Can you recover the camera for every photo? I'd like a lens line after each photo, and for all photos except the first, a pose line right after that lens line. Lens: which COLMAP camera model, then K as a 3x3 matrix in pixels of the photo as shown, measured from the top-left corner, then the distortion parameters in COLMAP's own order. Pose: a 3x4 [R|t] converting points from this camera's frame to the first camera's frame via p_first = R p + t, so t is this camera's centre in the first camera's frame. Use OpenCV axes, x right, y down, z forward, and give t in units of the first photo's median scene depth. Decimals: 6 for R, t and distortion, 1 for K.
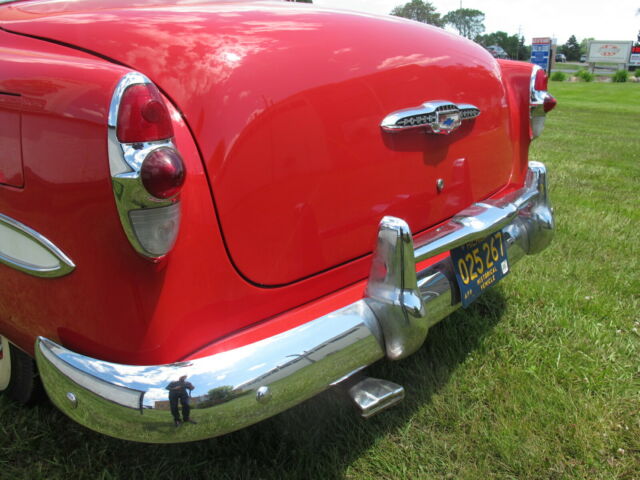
lens RADIAL K [[543.0, 0, 319.9], [0, 543.0, 251.6], [0, 0, 1]] dist [-0.147676, 0.109760]
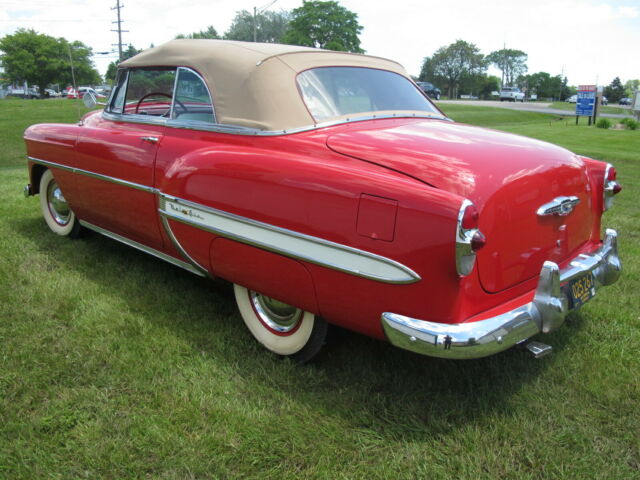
lens RADIAL K [[543.0, 0, 319.9], [0, 543.0, 251.6], [0, 0, 1]] dist [-0.147676, 0.109760]
pose [[0.997056, 0.040889, -0.064858, -0.386721], [-0.044711, 0.997278, -0.058625, 0.034990], [0.062284, 0.061353, 0.996171, -0.676451]]
